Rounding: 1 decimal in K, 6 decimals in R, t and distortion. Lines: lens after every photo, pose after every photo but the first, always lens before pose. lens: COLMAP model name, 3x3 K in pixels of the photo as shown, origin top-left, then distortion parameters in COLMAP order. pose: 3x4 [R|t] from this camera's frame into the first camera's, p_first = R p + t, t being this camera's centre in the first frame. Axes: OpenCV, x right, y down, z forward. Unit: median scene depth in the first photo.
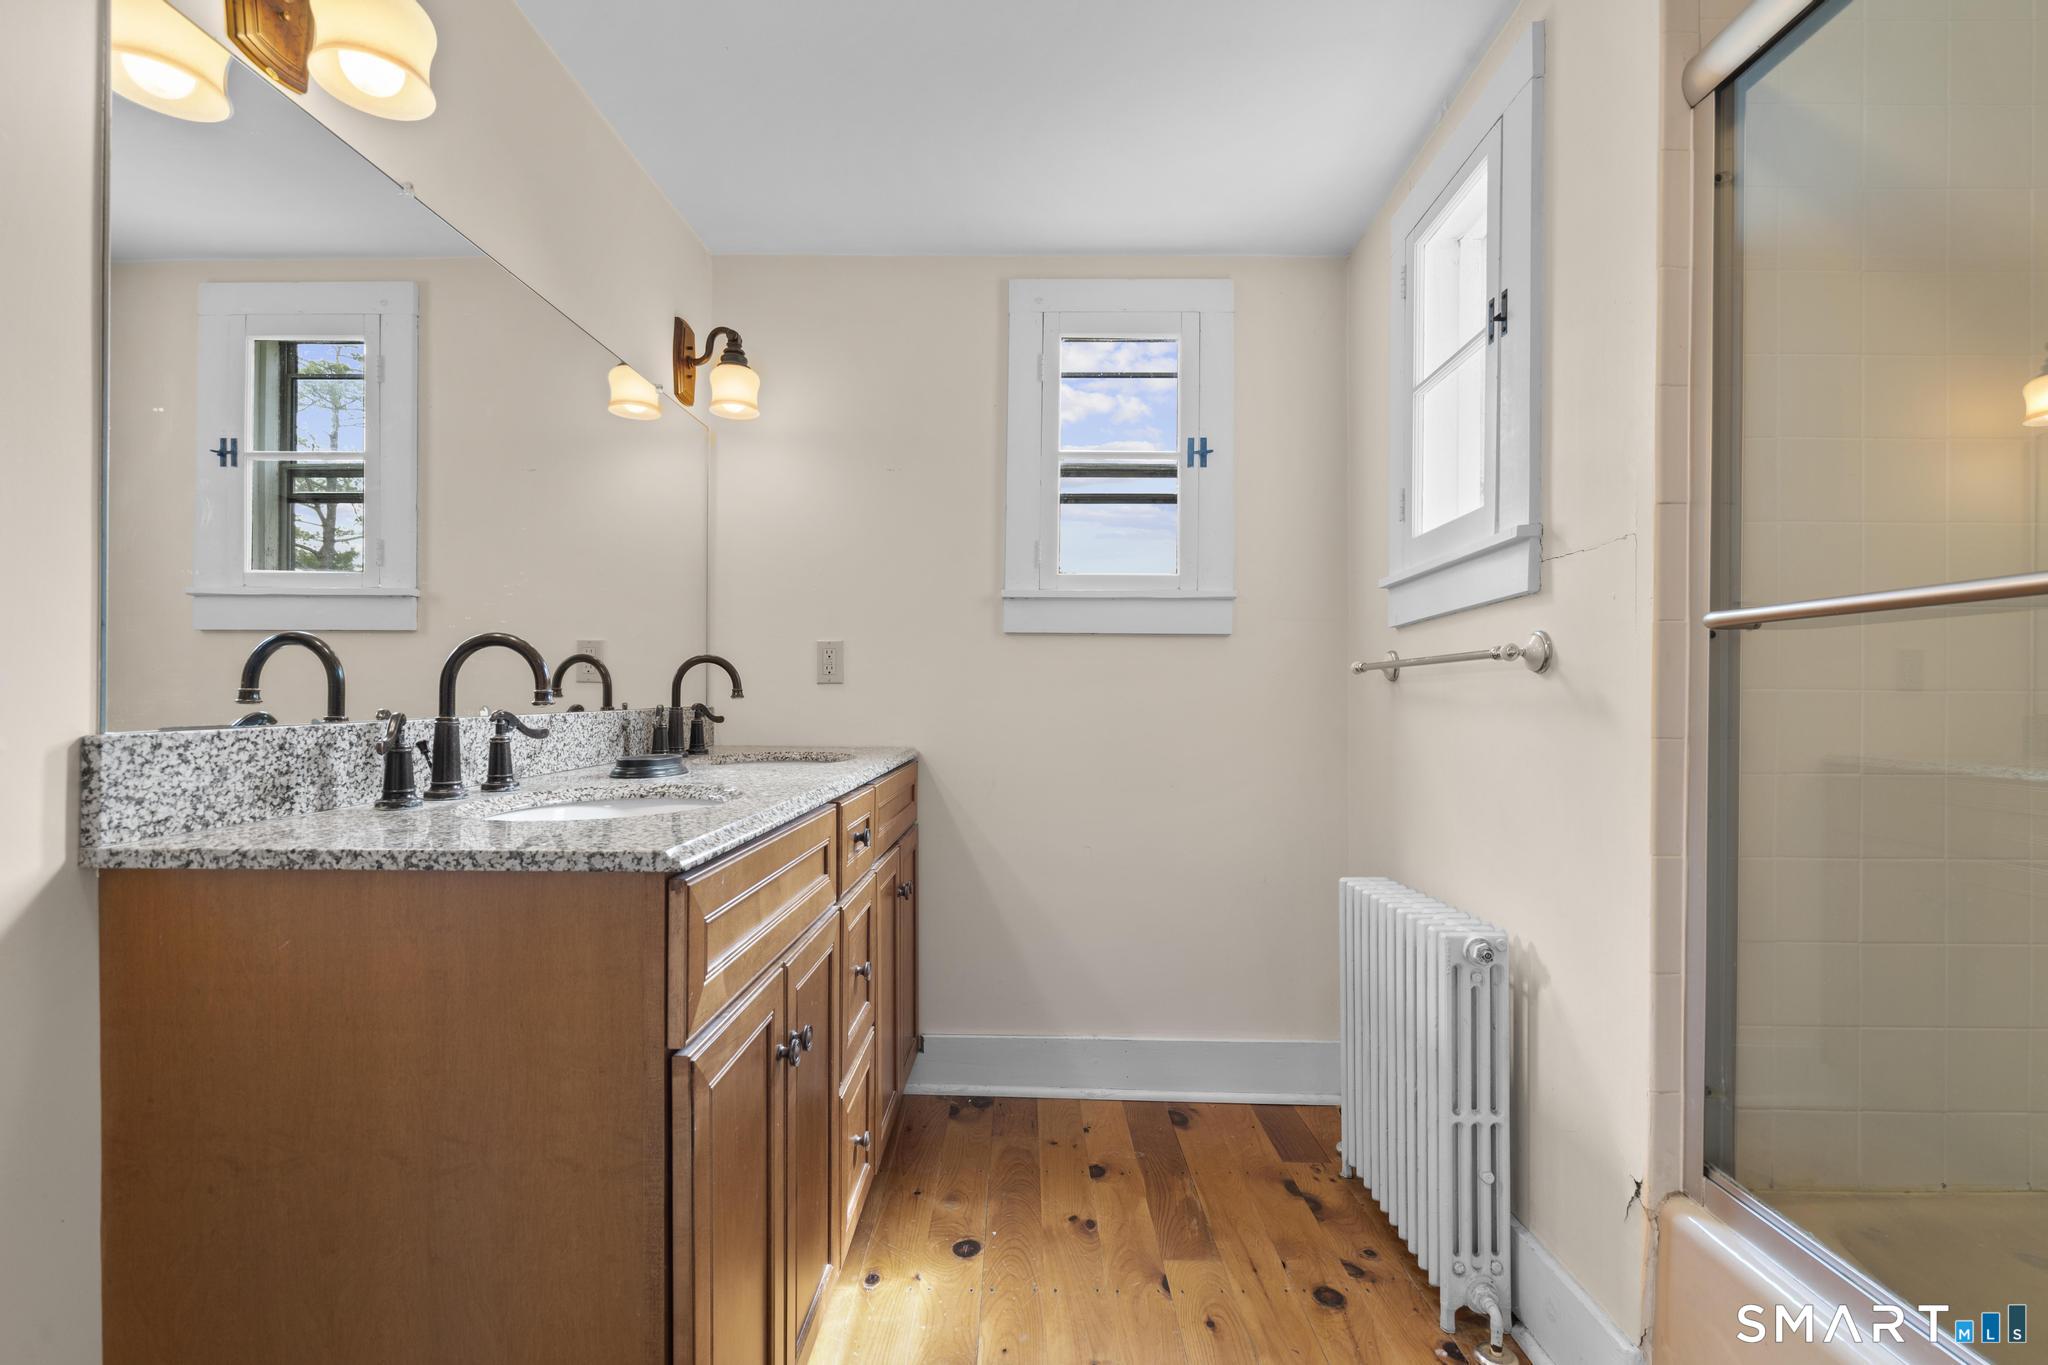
lens RADIAL K [[914.2, 0, 1013.6], [0, 914.2, 687.5], [0, 0, 1]] dist [-0.008626, 0.002555]
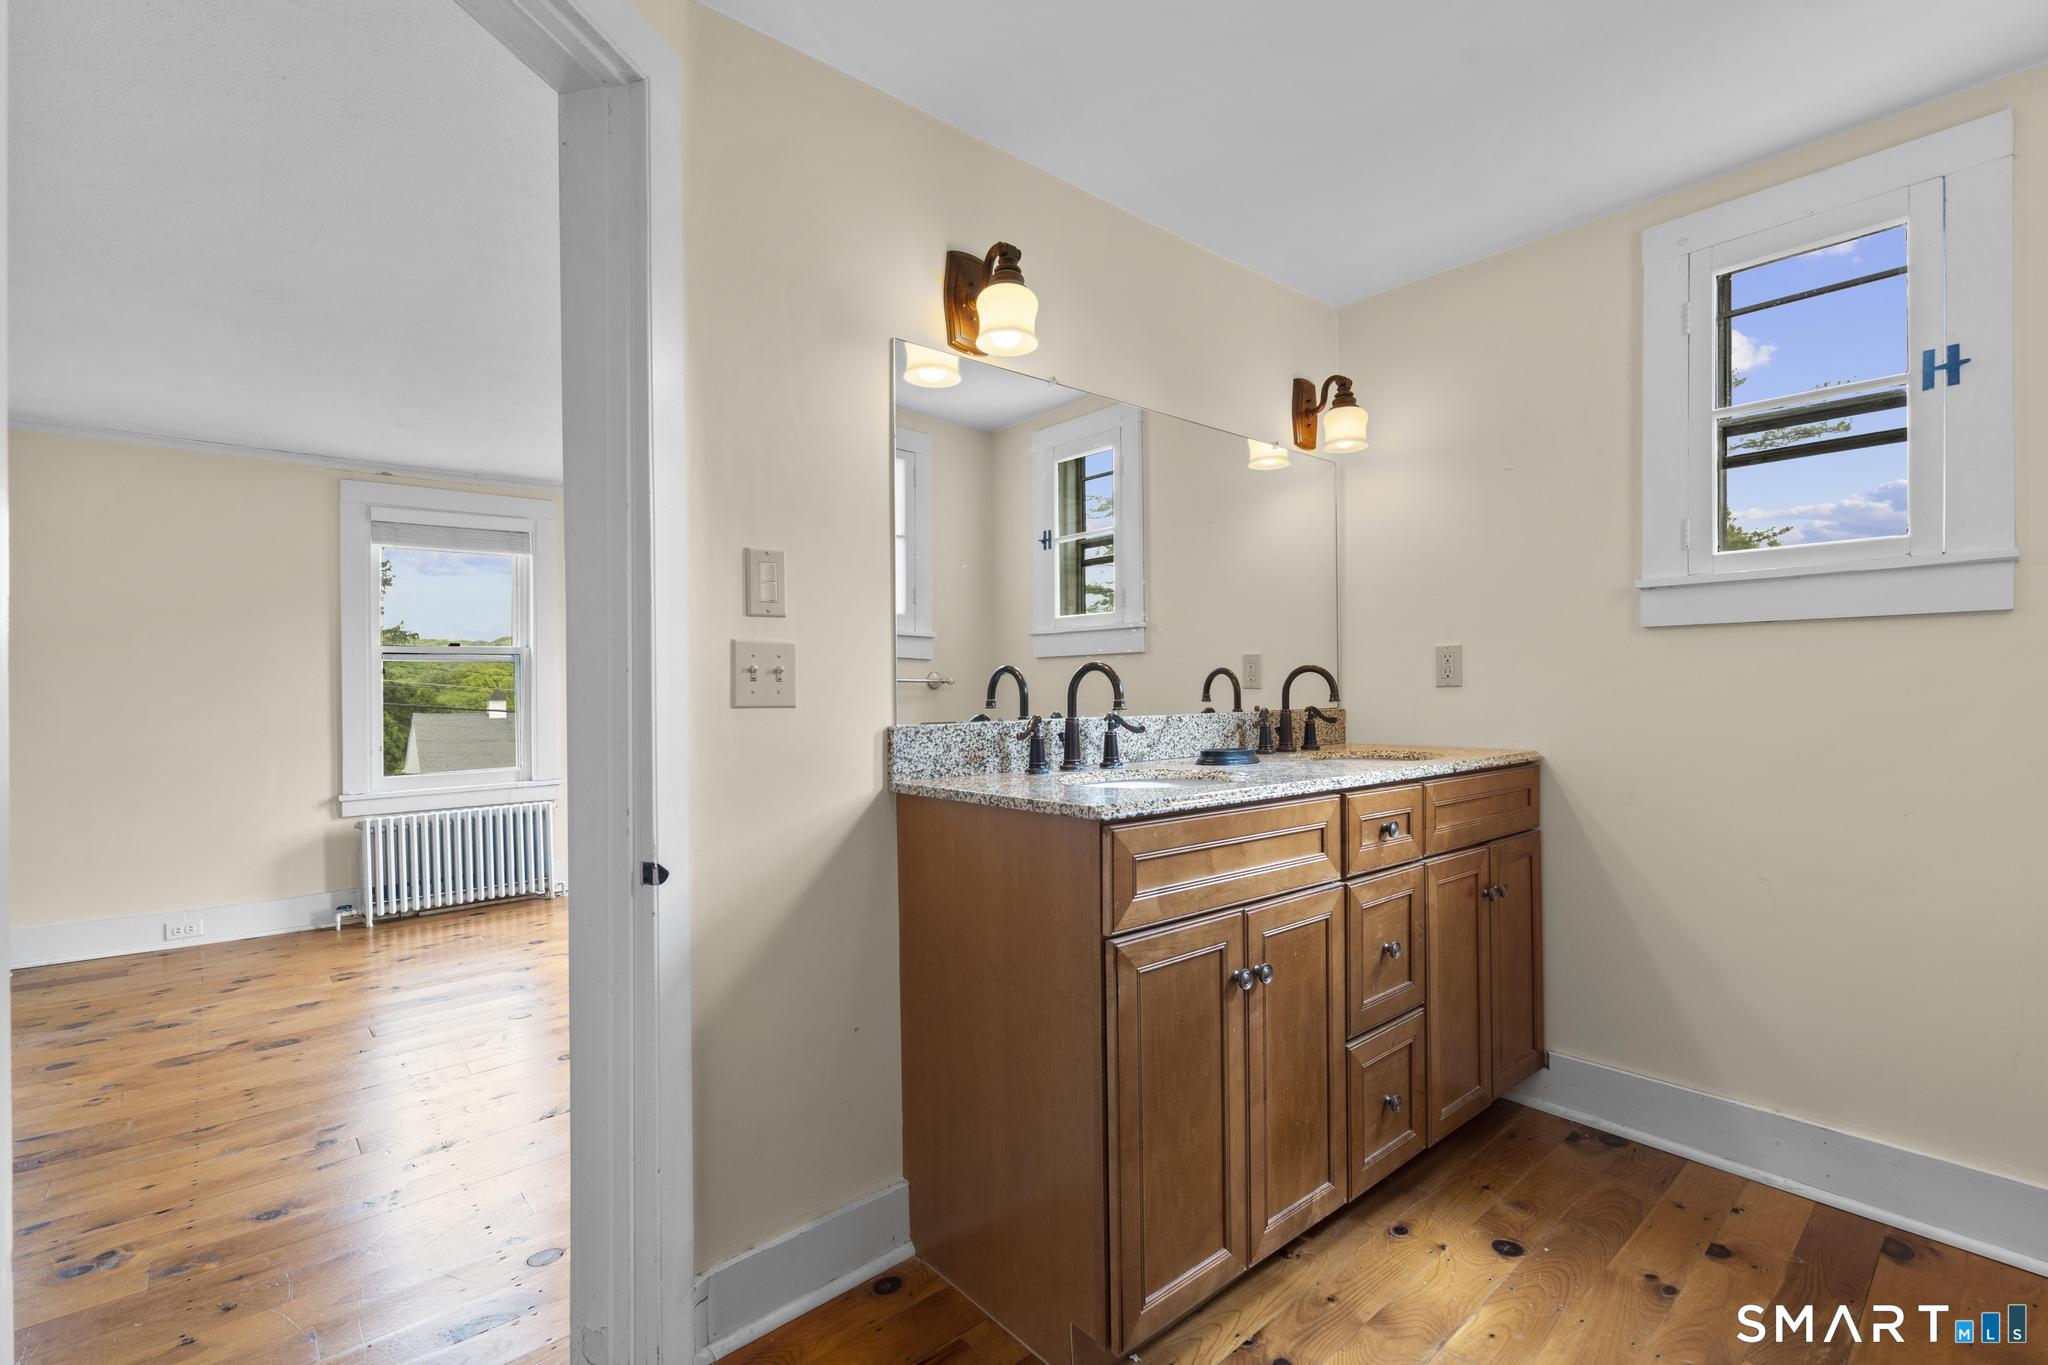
lens RADIAL K [[914.2, 0, 1023.0], [0, 914.2, 682.0], [0, 0, 1]] dist [-0.008626, 0.002555]
pose [[0.661540, -0.018038, -0.749693, 0.319974], [0.016925, 0.999815, -0.009121, -0.010183], [0.749719, -0.006654, 0.661723, -0.057997]]
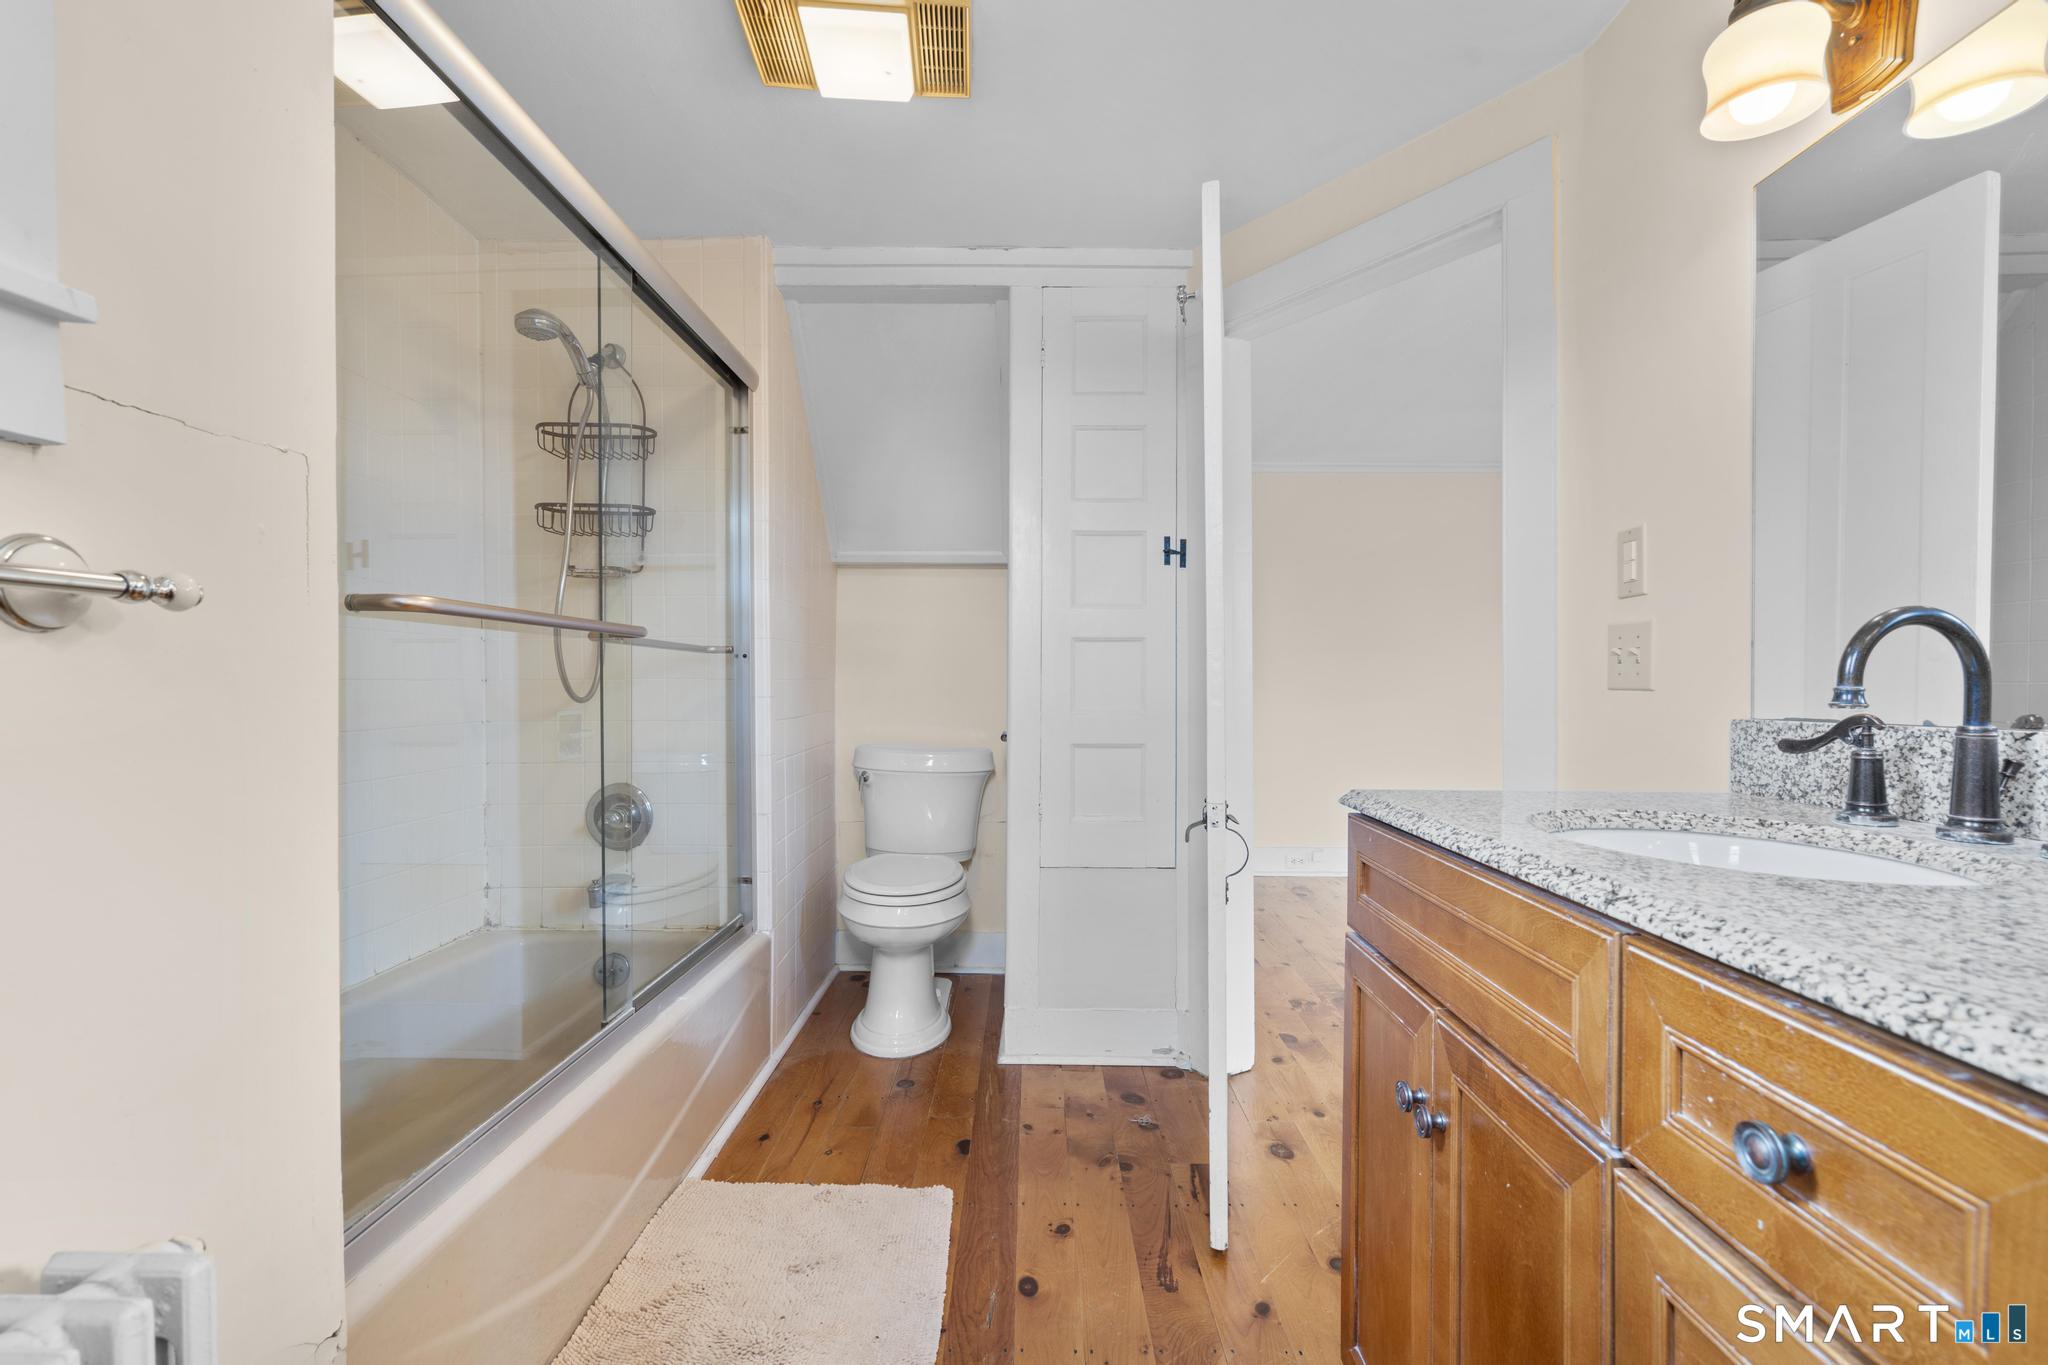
lens RADIAL K [[914.2, 0, 1021.2], [0, 914.2, 691.5], [0, 0, 1]] dist [-0.008626, 0.002555]
pose [[-0.999911, -0.007250, -0.011242, 0.085781], [-0.007259, 0.999973, 0.000705, 0.006897], [0.011237, 0.000787, -0.999937, 1.117418]]
